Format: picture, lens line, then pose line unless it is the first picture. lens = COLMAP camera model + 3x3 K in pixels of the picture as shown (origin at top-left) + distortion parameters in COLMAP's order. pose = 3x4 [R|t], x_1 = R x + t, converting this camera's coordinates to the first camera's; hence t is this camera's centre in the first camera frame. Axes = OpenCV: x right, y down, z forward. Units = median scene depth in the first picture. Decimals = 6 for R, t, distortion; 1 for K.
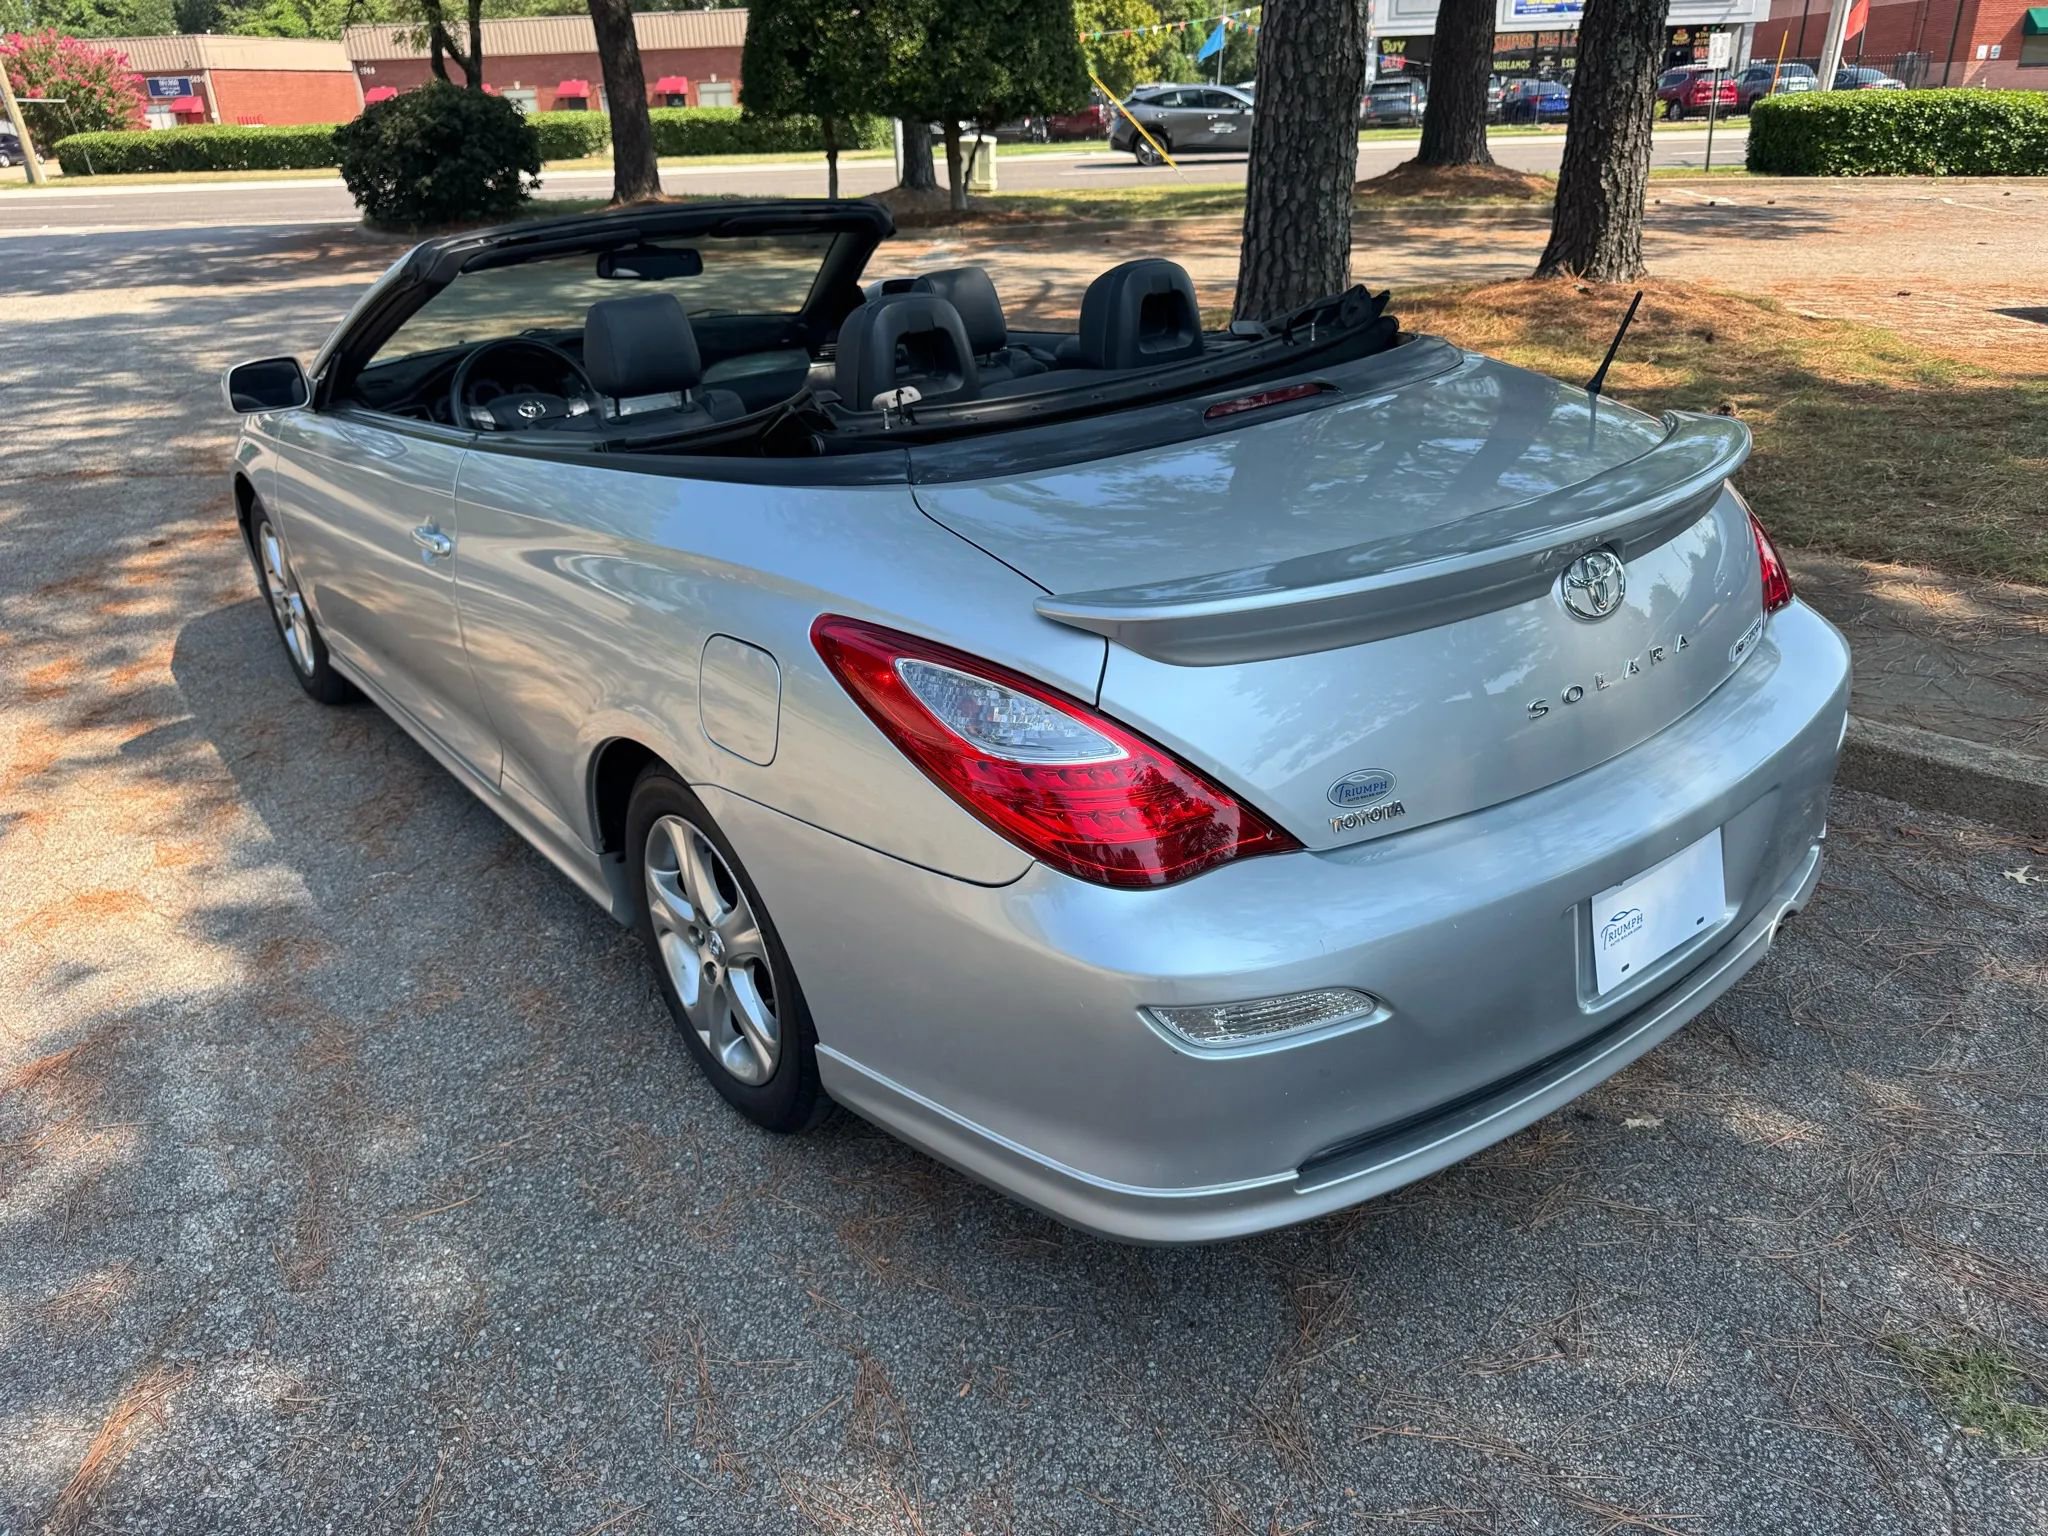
lens RADIAL K [[1468.4, 0, 1033.8], [0, 1468.4, 780.1], [0, 0, 1]] dist [0.004487, -0.010601]
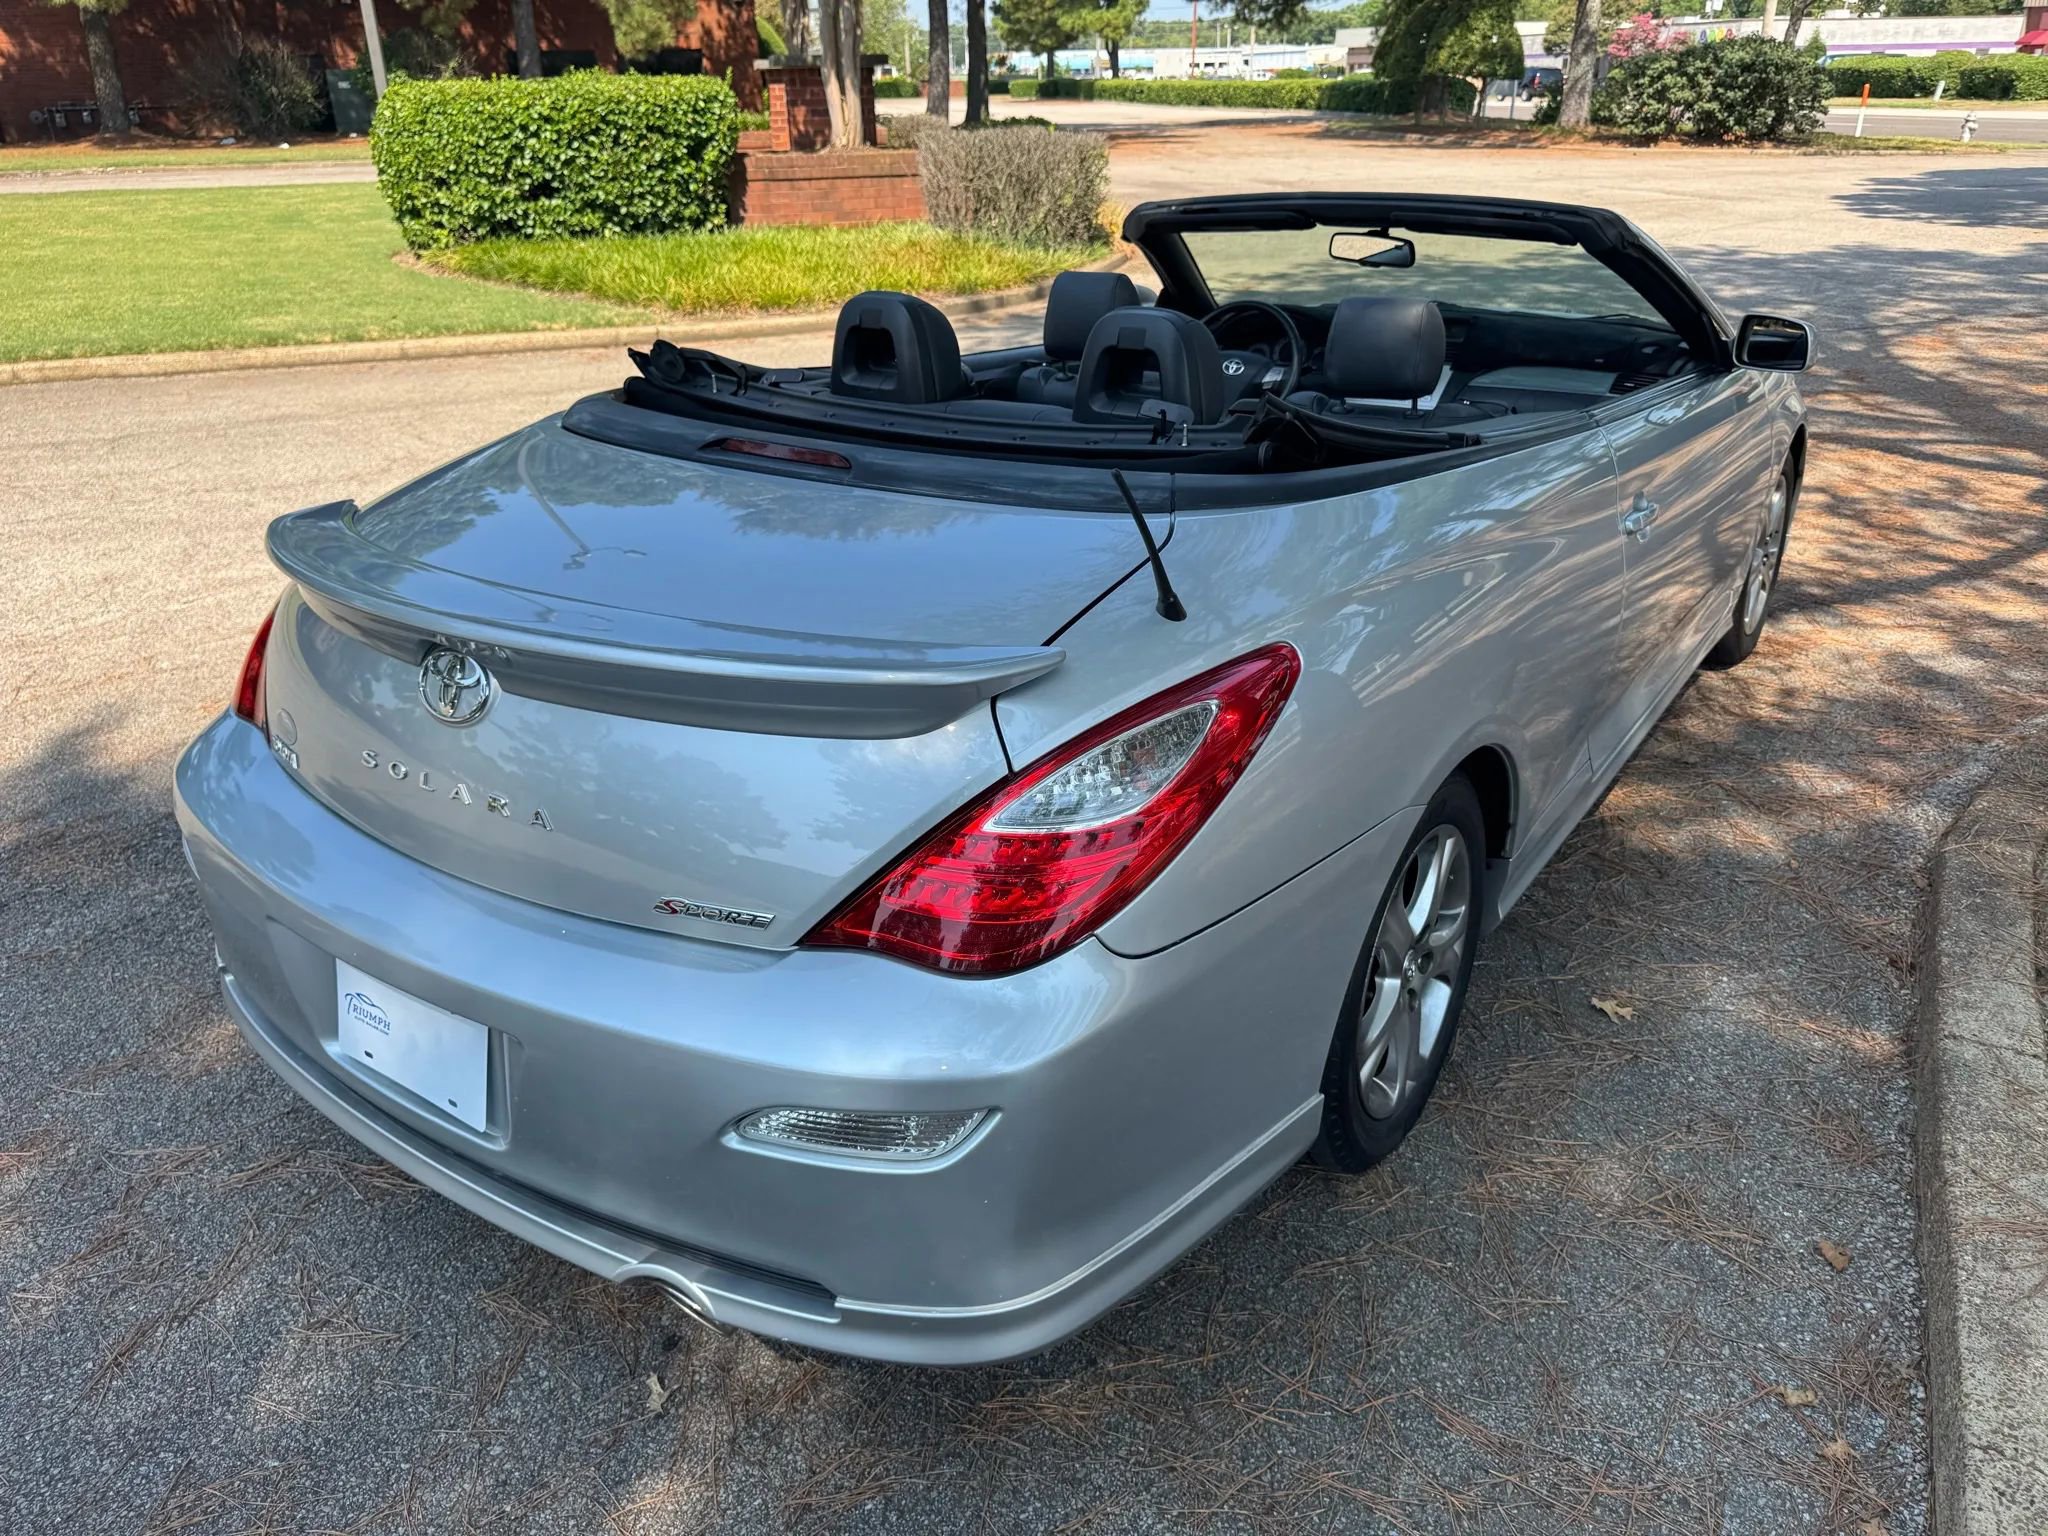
lens RADIAL K [[1468.4, 0, 1033.1], [0, 1468.4, 760.6], [0, 0, 1]] dist [0.004487, -0.010601]
pose [[0.291959, 0.427025, -0.855809, 0.885614], [-0.394027, 0.869035, 0.299202, -0.349154], [0.871494, 0.249857, 0.421982, 0.642445]]
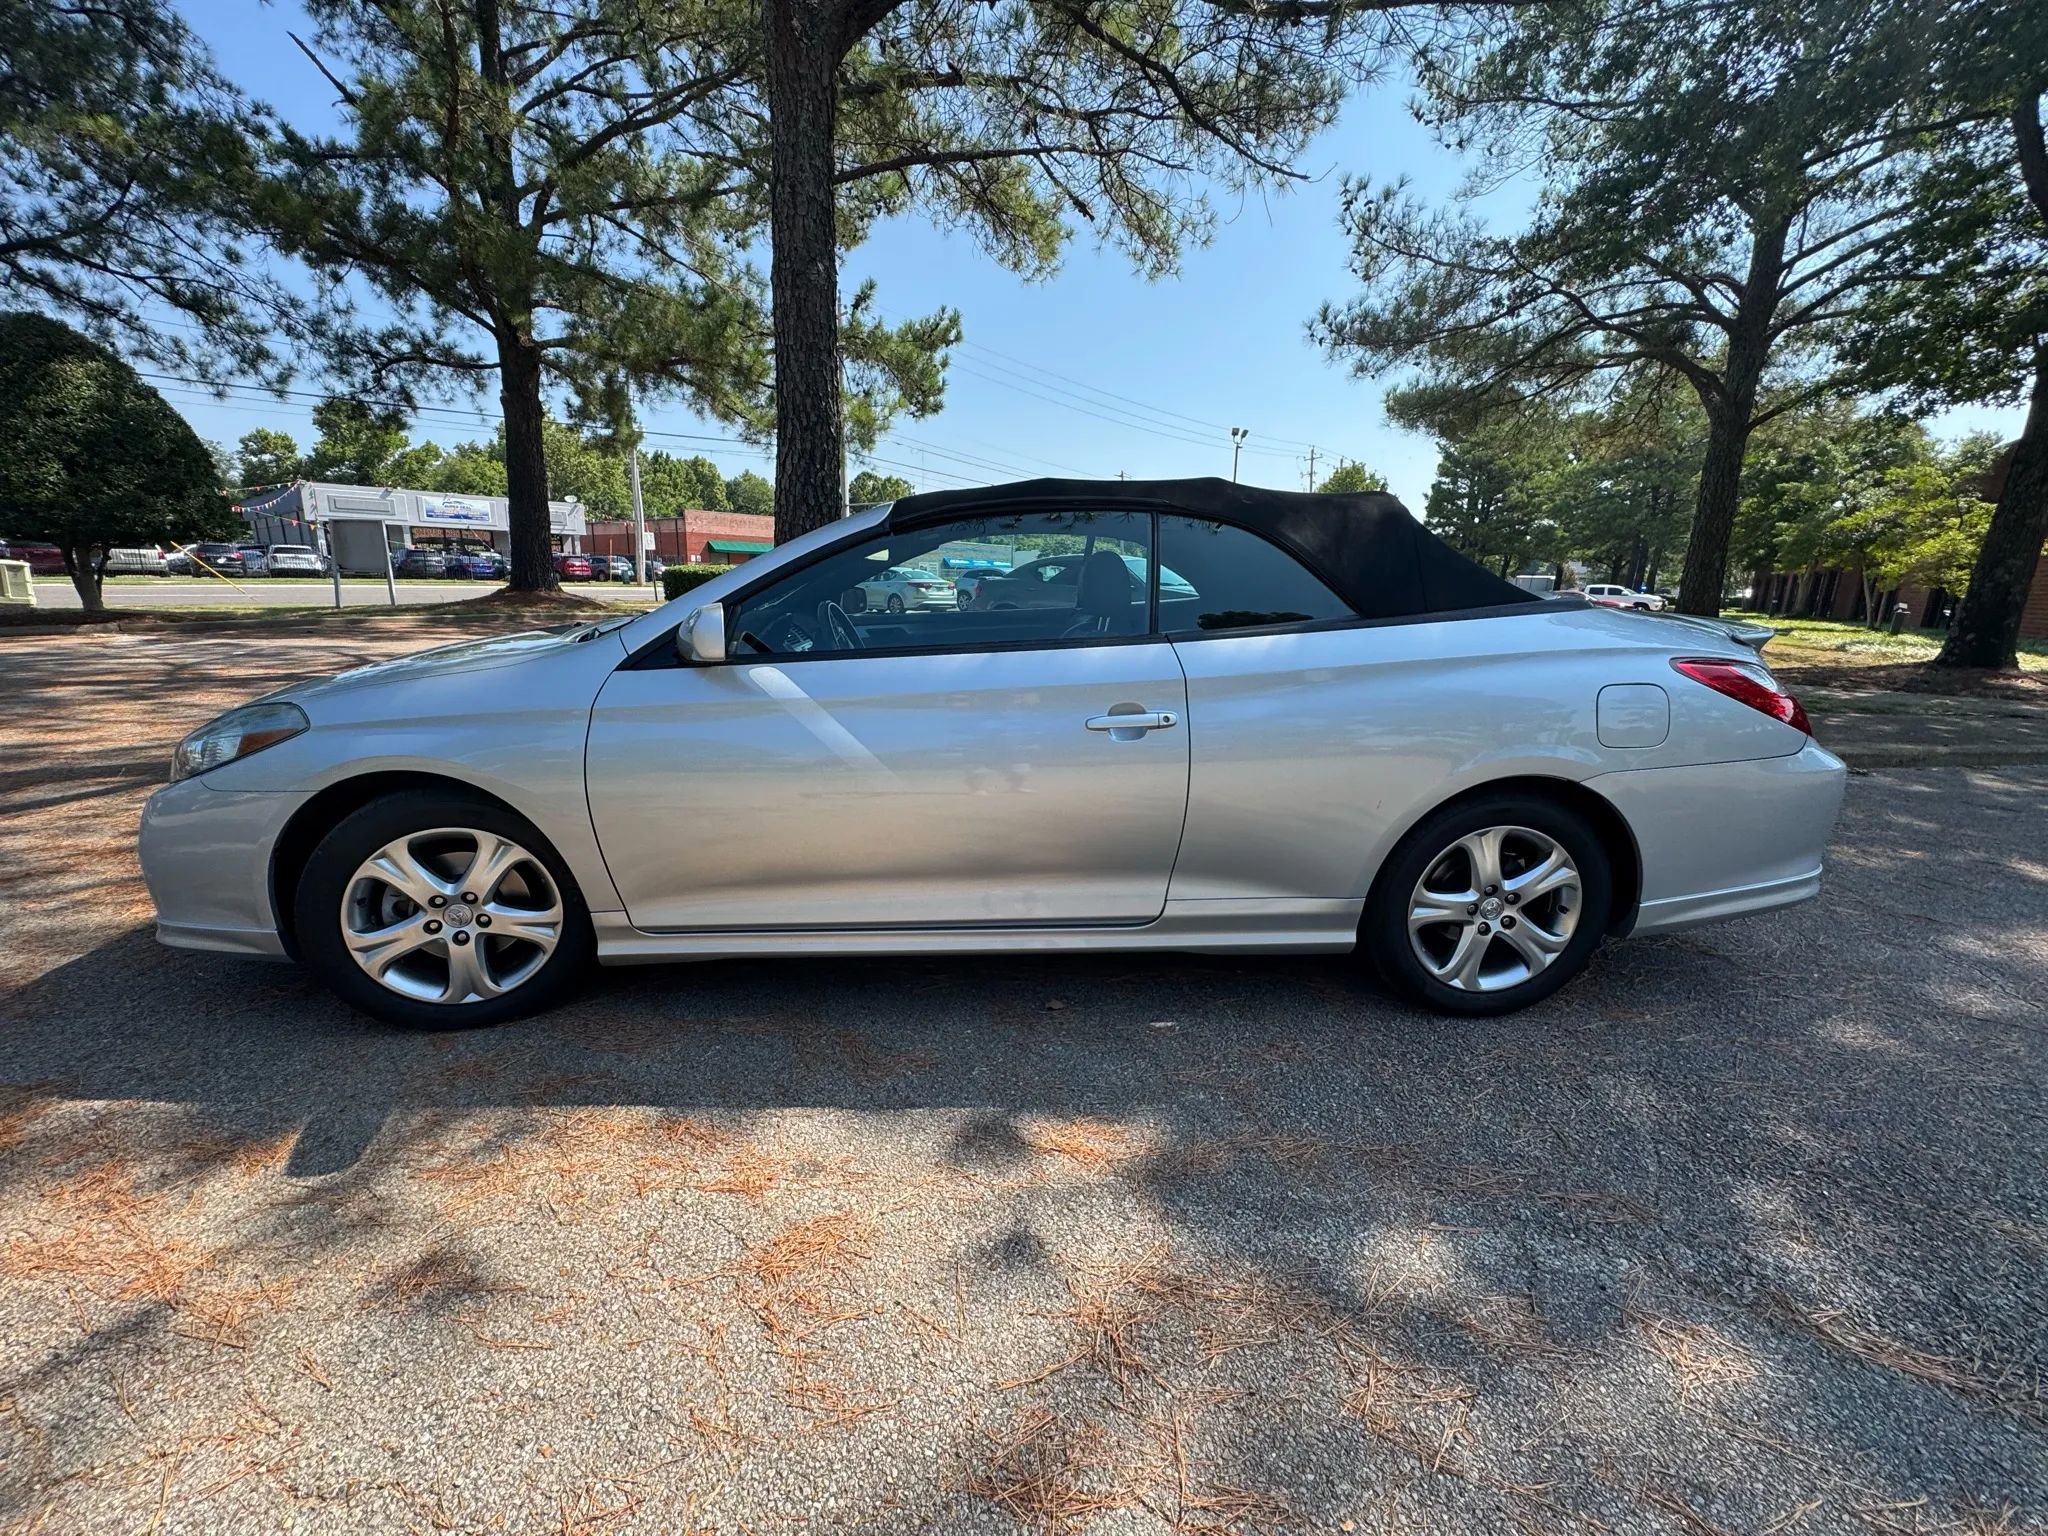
lens RADIAL K [[816.5, 0, 1024.2], [0, 816.5, 766.5], [0, 0, 1]] dist [-0.002648, 0.000829]
pose [[0.579715, -0.135743, 0.803433, -1.057474], [0.301422, 0.951805, -0.056679, -0.119049], [-0.757017, 0.275030, 0.592692, 0.708799]]
